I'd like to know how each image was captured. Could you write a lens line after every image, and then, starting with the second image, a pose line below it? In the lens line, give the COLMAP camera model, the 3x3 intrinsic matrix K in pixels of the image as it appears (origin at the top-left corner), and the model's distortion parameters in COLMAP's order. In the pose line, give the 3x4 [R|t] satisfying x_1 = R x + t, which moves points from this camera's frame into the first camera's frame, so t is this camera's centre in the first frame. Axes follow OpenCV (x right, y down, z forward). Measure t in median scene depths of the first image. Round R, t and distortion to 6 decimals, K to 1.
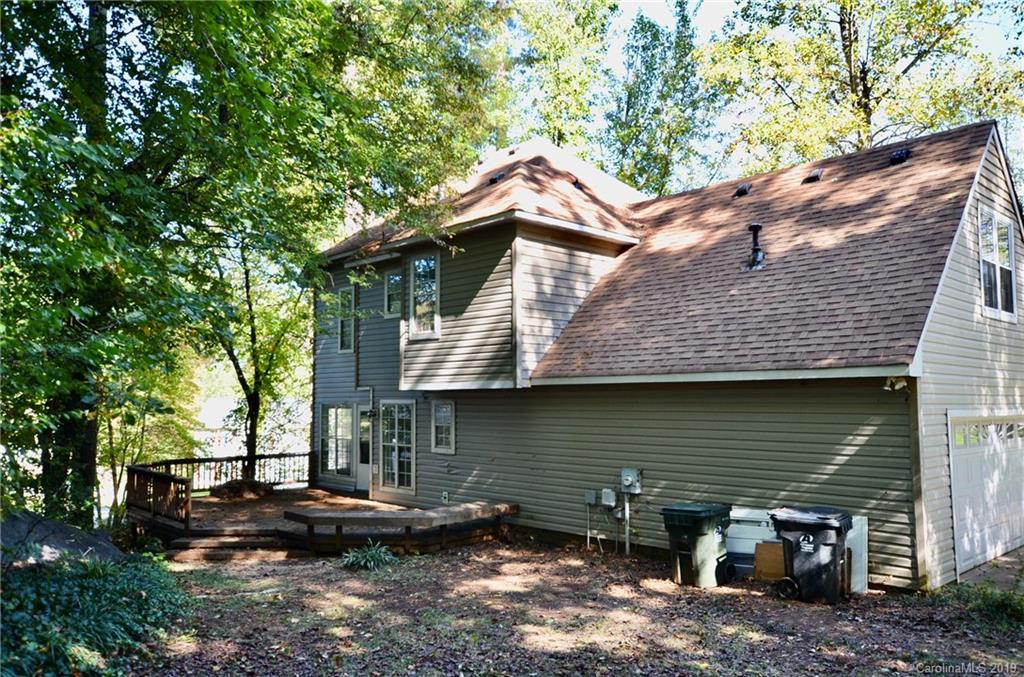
lens RADIAL K [[779.8, 0, 512.7], [0, 779.8, 340.2], [0, 0, 1]] dist [-0.004468, 0.026155]
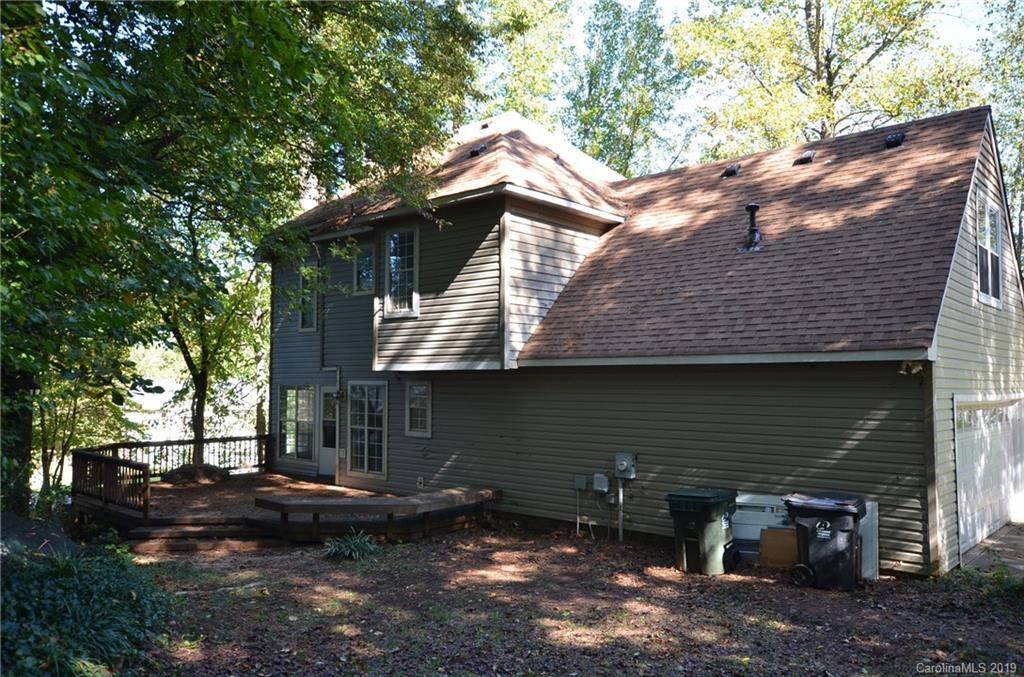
lens RADIAL K [[779.8, 0, 513.2], [0, 779.8, 340.2], [0, 0, 1]] dist [-0.004468, 0.026155]
pose [[0.996211, 0.011859, 0.086162, -0.071322], [-0.013749, 0.999677, 0.021378, 0.005056], [-0.085881, -0.022482, 0.996052, 0.045886]]
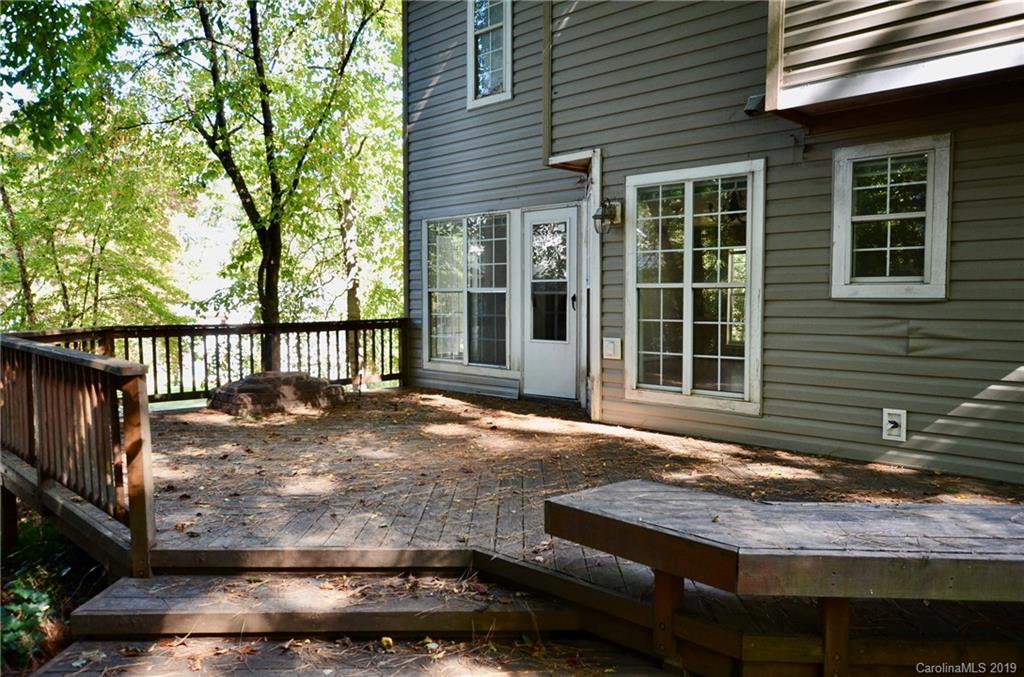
lens RADIAL K [[779.8, 0, 510.3], [0, 779.8, 341.9], [0, 0, 1]] dist [-0.004468, 0.026155]
pose [[0.999812, 0.002268, 0.019279, -0.329555], [-0.004818, 0.991072, 0.133241, 0.148735], [-0.018805, -0.133309, 0.990896, 0.821555]]
